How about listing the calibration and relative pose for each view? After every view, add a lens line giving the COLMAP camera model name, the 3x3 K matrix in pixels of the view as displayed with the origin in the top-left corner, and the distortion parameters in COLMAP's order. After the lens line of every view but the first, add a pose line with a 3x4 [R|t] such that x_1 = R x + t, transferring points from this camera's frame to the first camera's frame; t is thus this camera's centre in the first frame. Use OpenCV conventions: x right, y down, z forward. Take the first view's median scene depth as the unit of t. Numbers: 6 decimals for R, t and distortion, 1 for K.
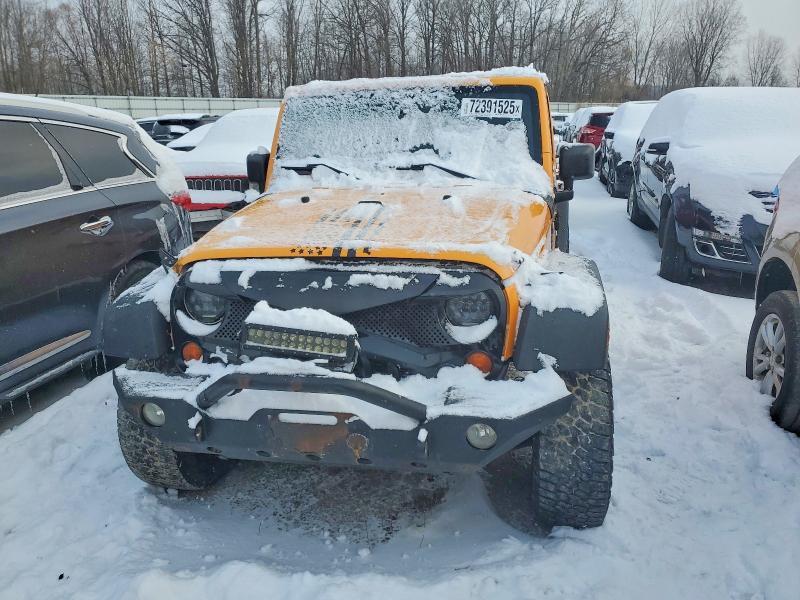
lens RADIAL K [[637.8, 0, 403.7], [0, 637.8, 300.3], [0, 0, 1]] dist [0.061133, -0.047713]
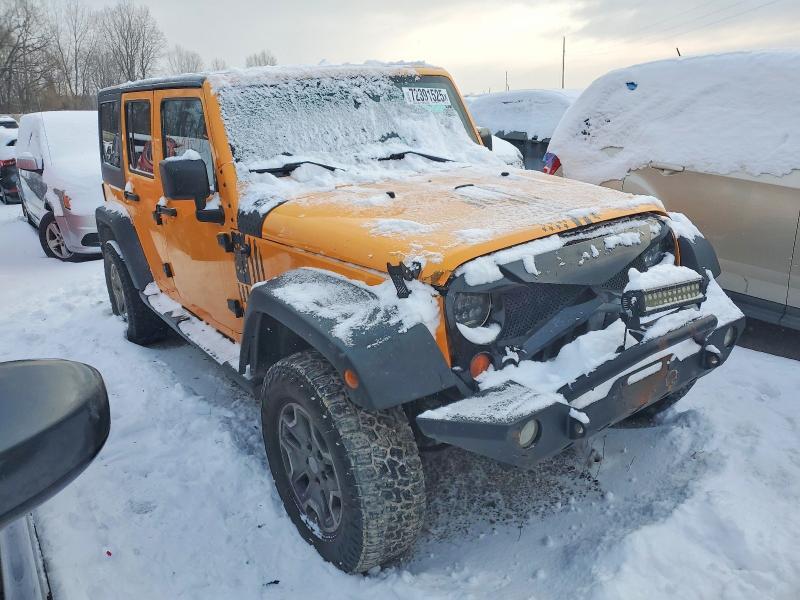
lens RADIAL K [[637.8, 0, 403.2], [0, 637.8, 298.8], [0, 0, 1]] dist [0.061133, -0.047713]
pose [[0.665561, -0.229862, 0.710065, -0.711319], [0.243208, 0.966257, 0.084832, -0.075492], [-0.705605, 0.116233, 0.699008, 0.323433]]
